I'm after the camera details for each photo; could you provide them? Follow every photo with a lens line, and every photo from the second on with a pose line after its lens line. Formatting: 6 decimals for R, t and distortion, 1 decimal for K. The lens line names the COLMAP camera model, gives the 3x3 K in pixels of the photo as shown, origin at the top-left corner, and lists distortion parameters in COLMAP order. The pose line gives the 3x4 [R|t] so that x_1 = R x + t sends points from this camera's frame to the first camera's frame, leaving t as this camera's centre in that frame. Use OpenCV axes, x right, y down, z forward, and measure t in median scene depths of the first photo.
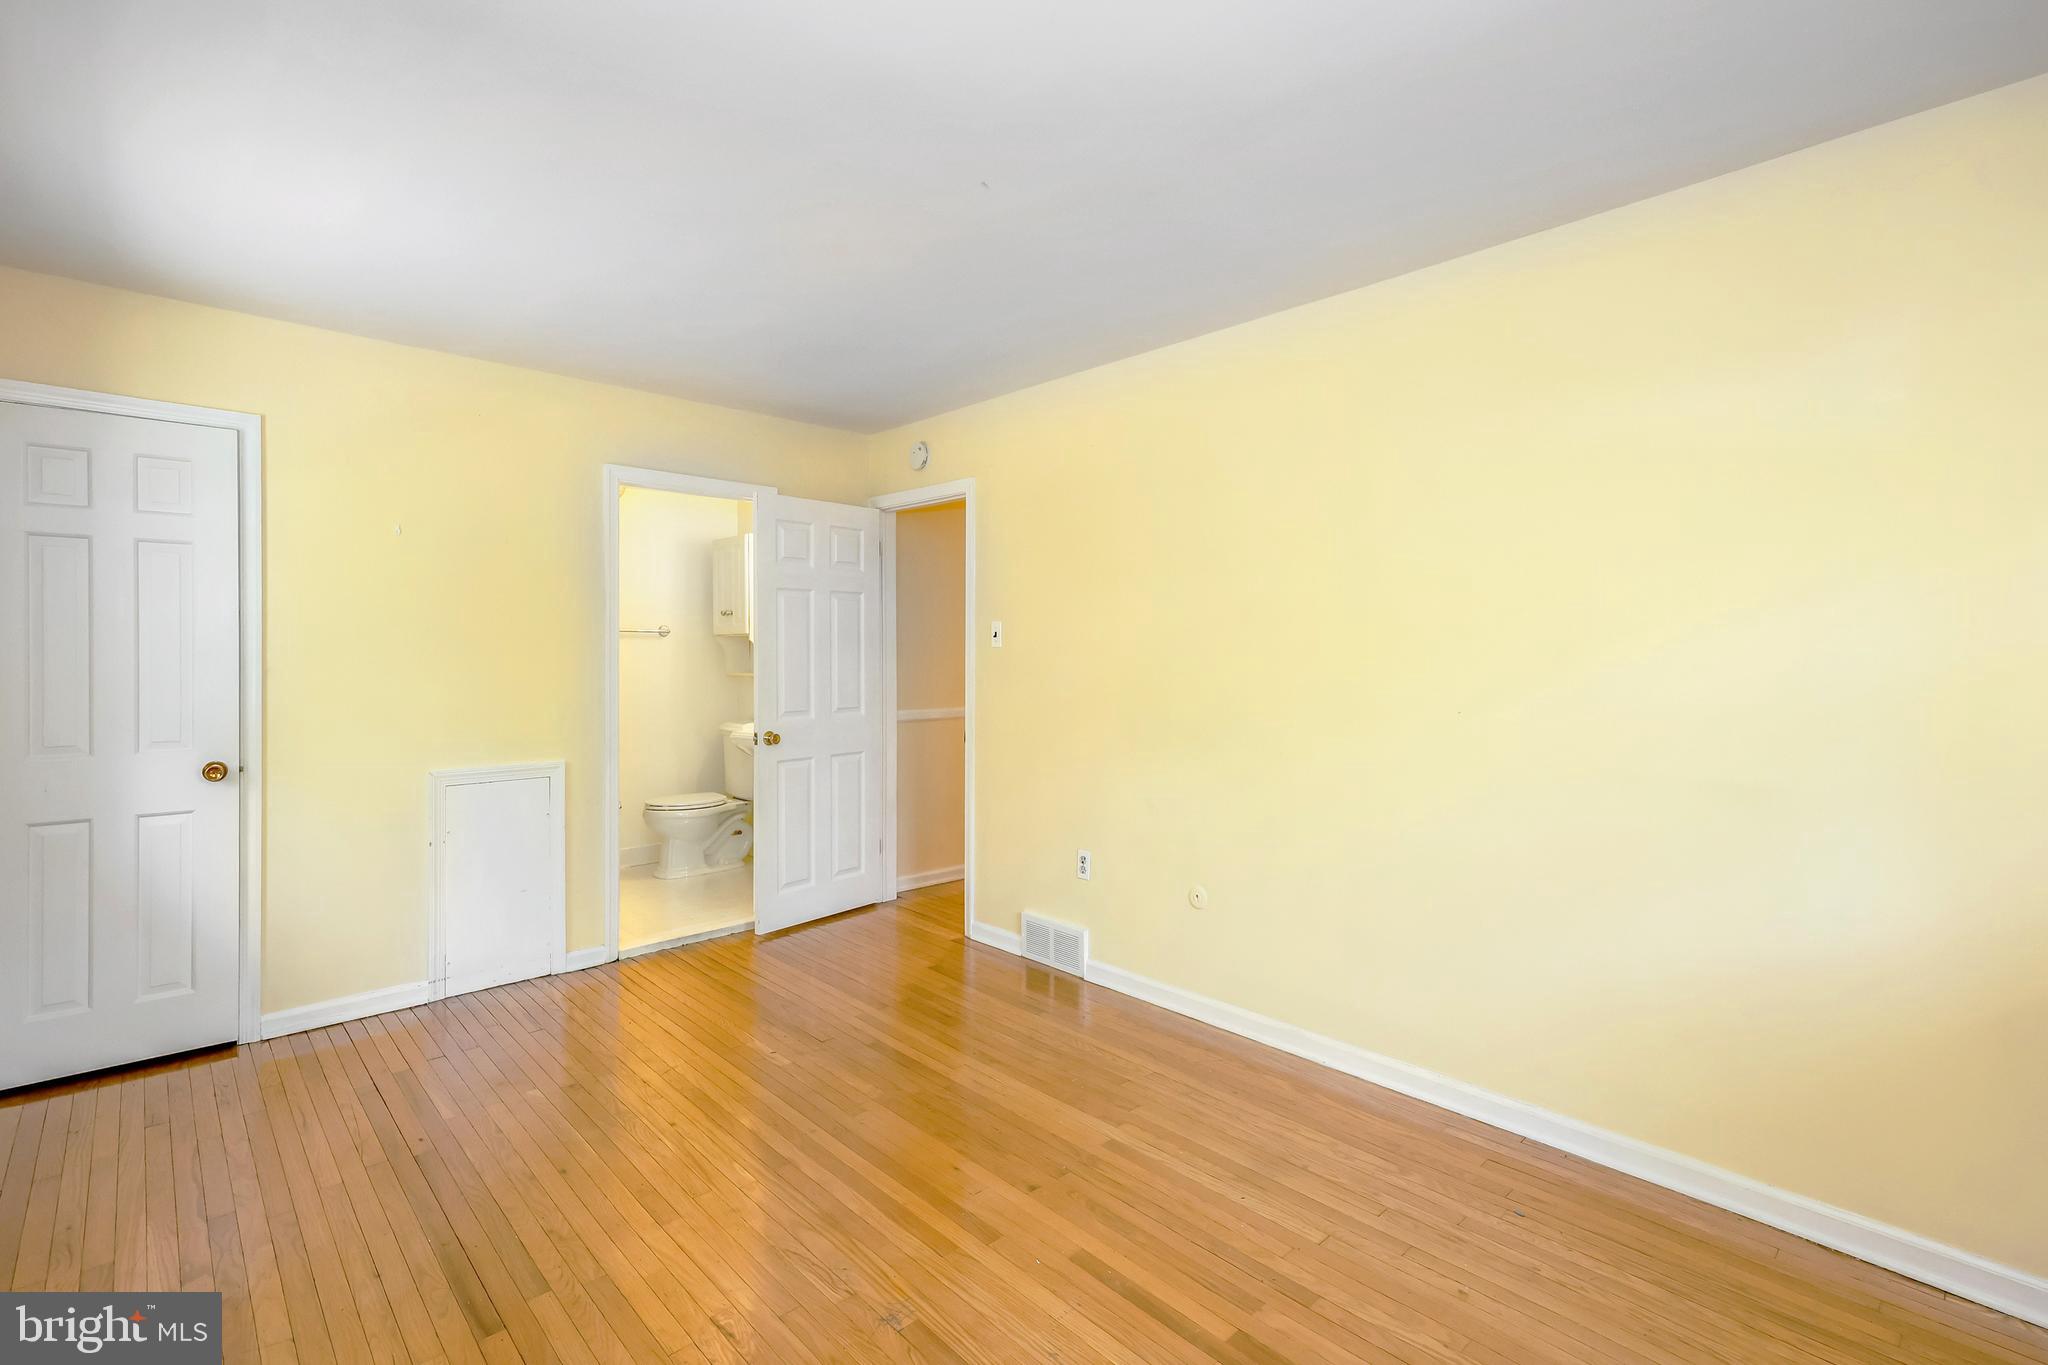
lens RADIAL K [[979.3, 0, 1018.1], [0, 979.3, 655.0], [0, 0, 1]] dist [0.000177, -0.000200]
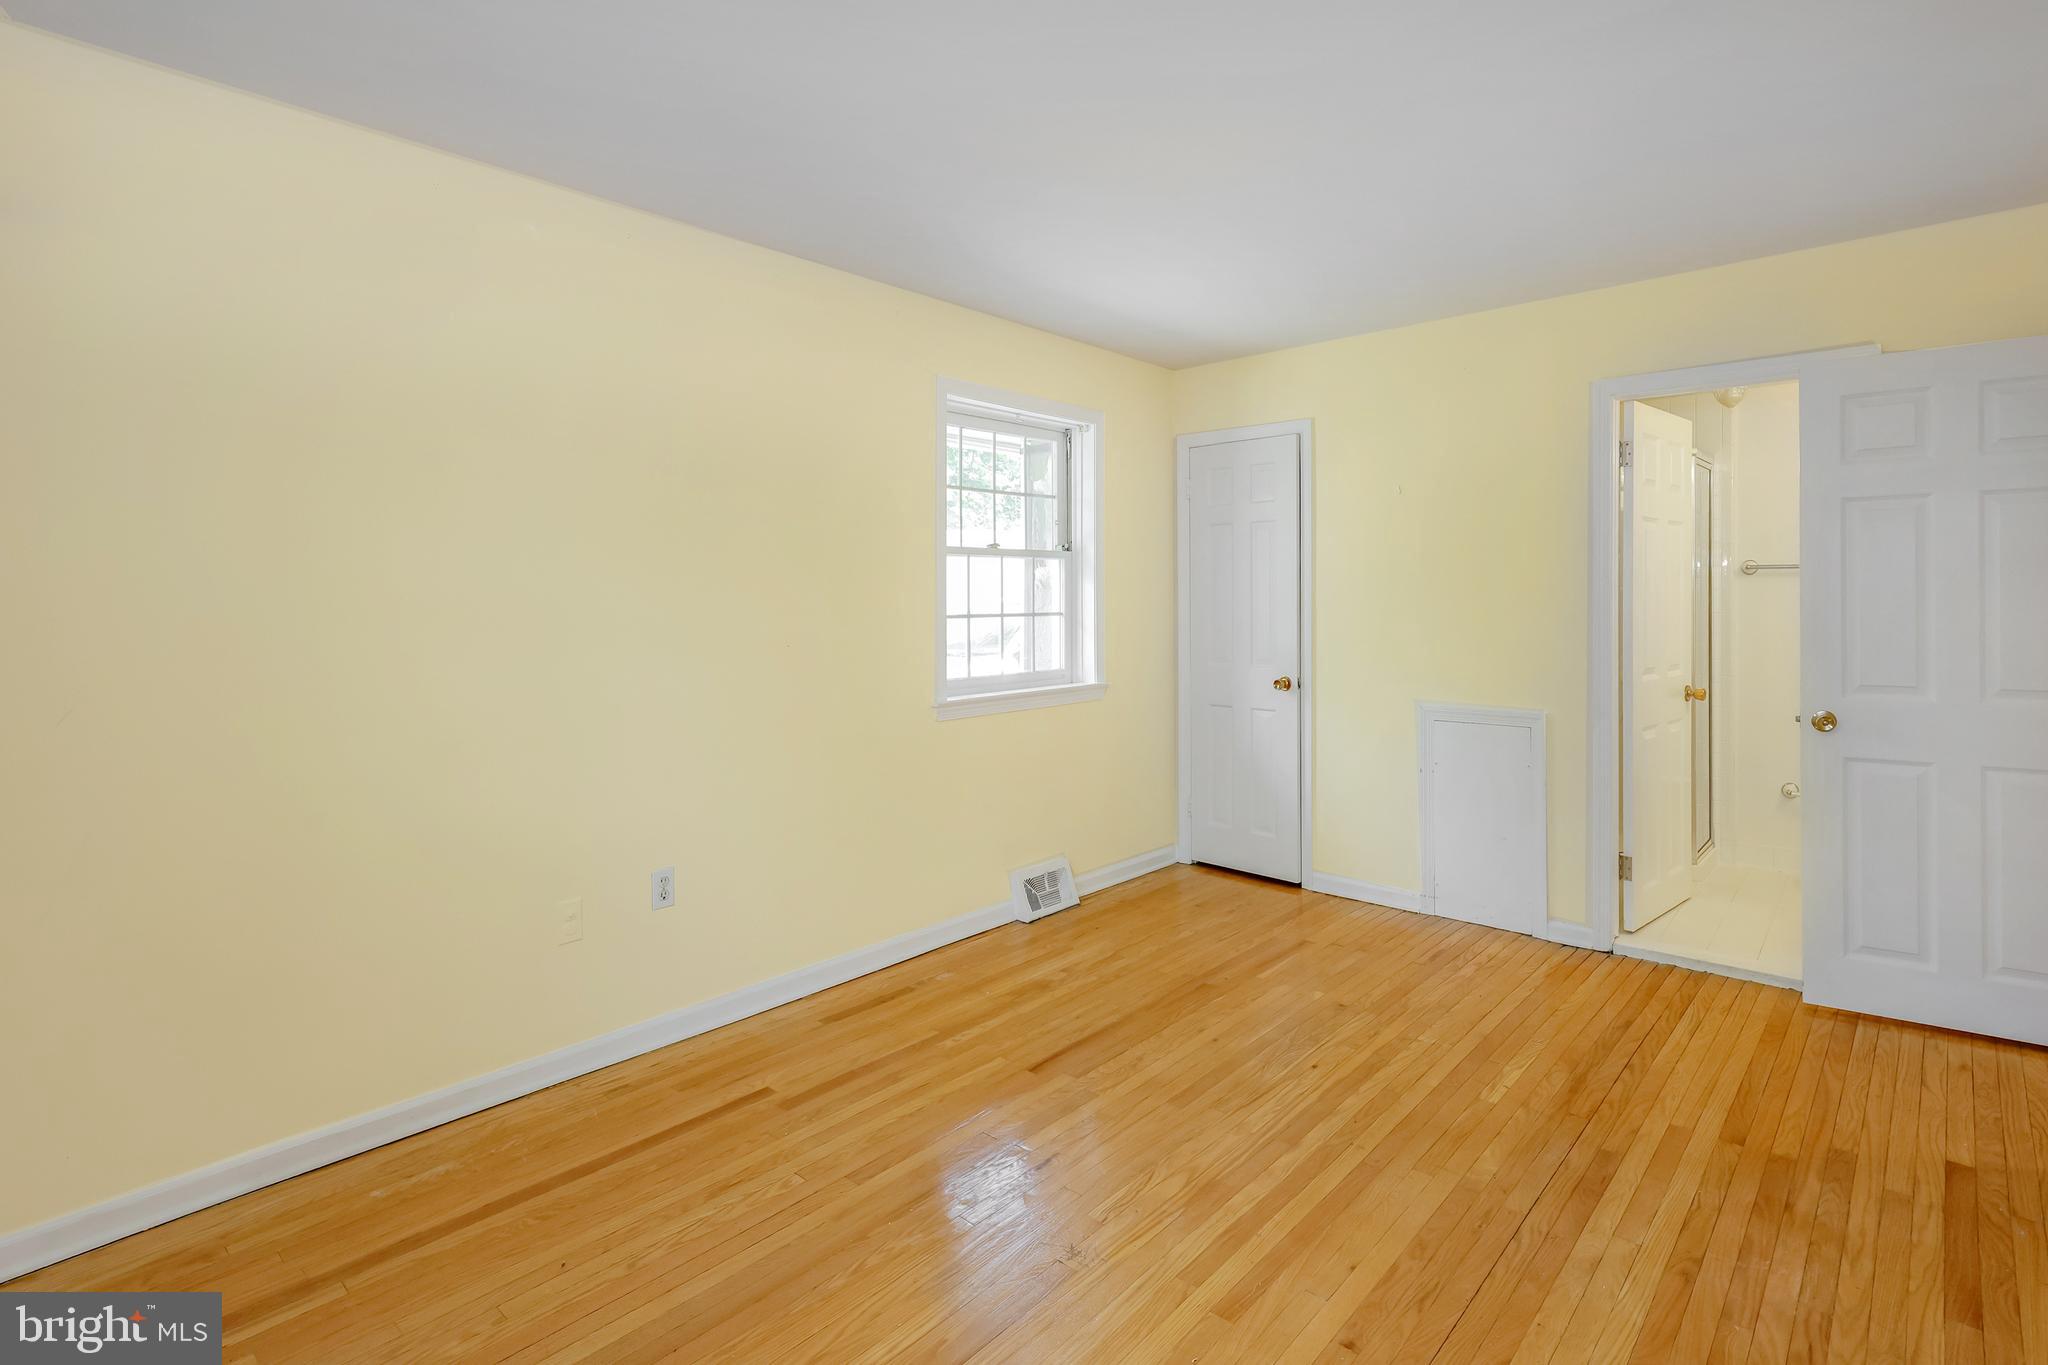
lens RADIAL K [[958.4, 0, 989.8], [0, 958.4, 606.9], [0, 0, 1]] dist [0.002496, -0.000191]
pose [[0.049265, 0.006276, -0.998766, 0.549732], [-0.000298, 0.999980, 0.006269, 0.001067], [0.998786, -0.000012, 0.049266, 0.555259]]
